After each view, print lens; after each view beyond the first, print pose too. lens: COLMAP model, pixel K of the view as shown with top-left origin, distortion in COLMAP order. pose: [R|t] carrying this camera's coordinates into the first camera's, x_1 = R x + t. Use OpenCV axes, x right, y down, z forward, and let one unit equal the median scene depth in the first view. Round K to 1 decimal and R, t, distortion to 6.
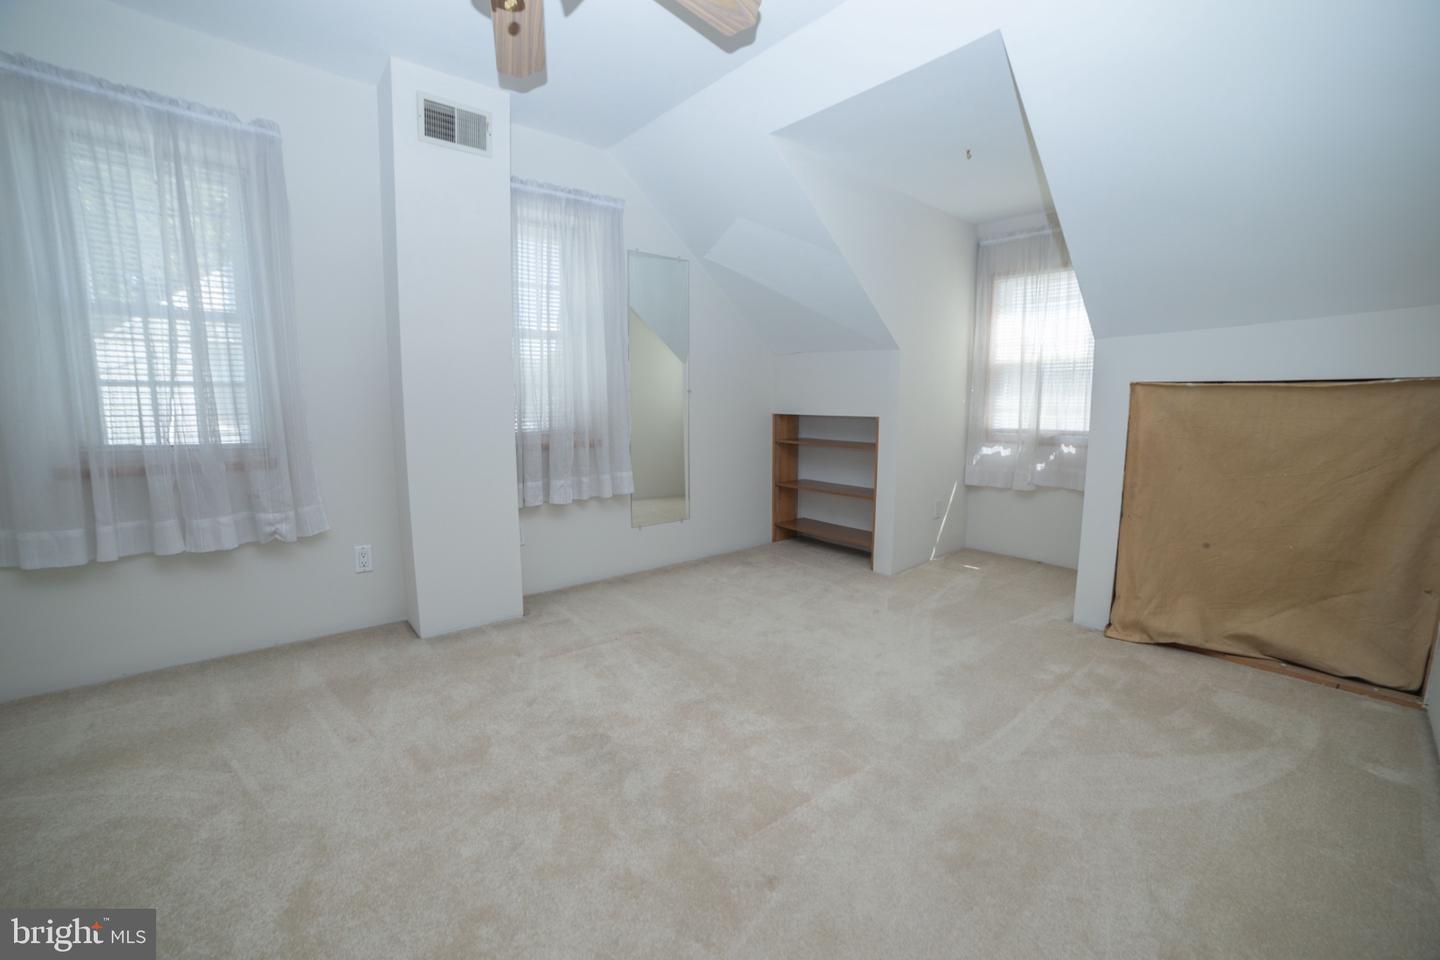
lens RADIAL K [[575.1, 0, 727.2], [0, 575.1, 475.0], [0, 0, 1]] dist [-0.111130, 0.038494]
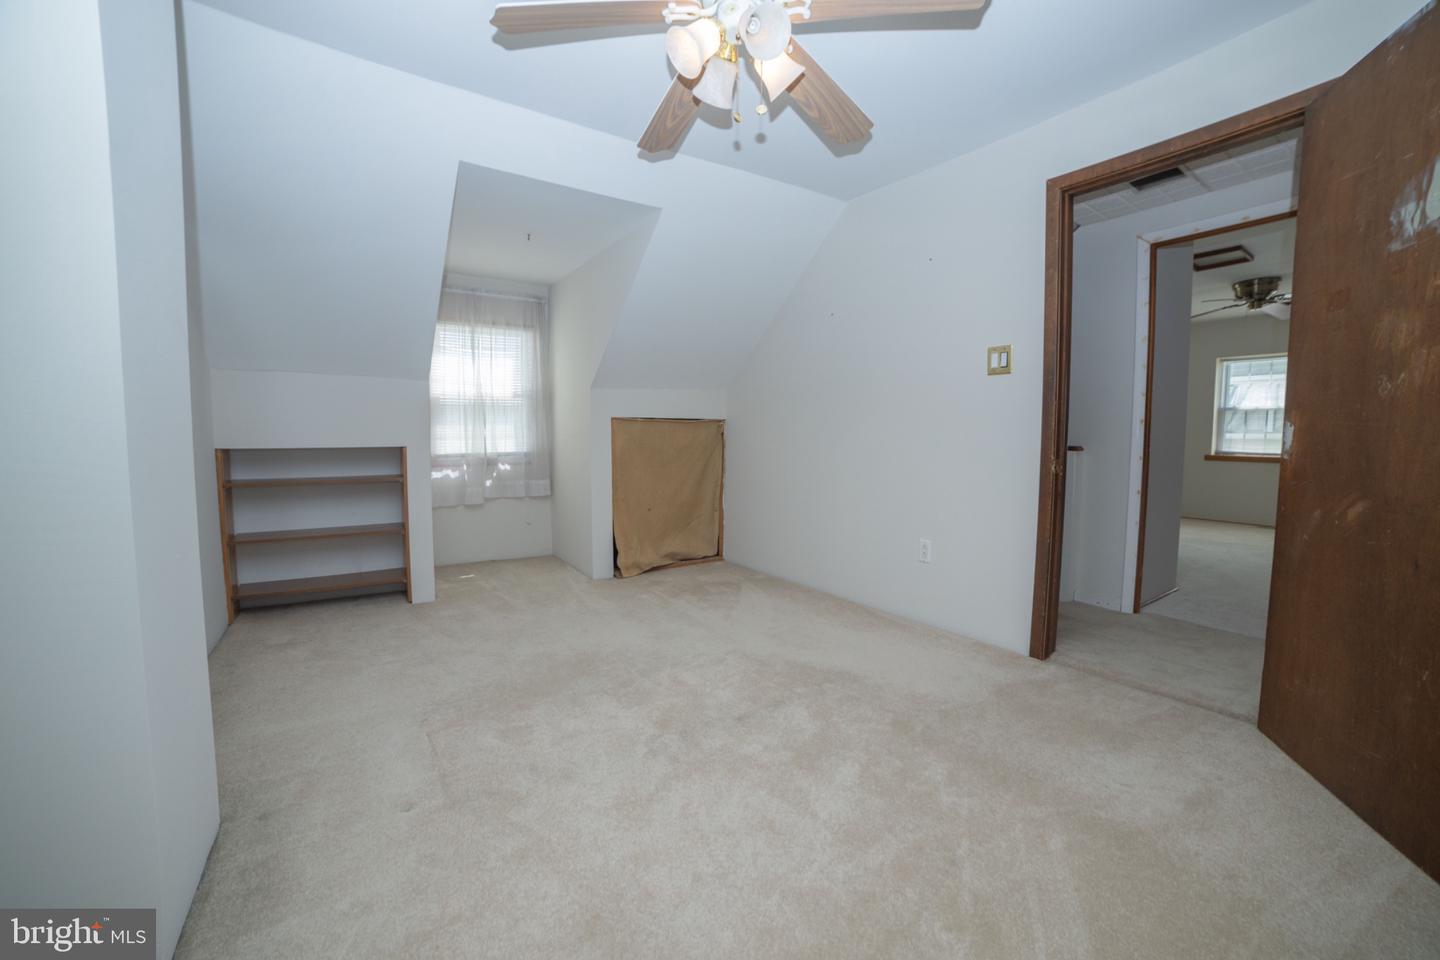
lens RADIAL K [[575.1, 0, 727.2], [0, 575.1, 475.0], [0, 0, 1]] dist [-0.111130, 0.038494]
pose [[0.123552, -0.075802, 0.989439, -0.622713], [0.124674, 0.990363, 0.060305, -0.042596], [-0.984475, 0.115906, 0.131812, 0.322182]]
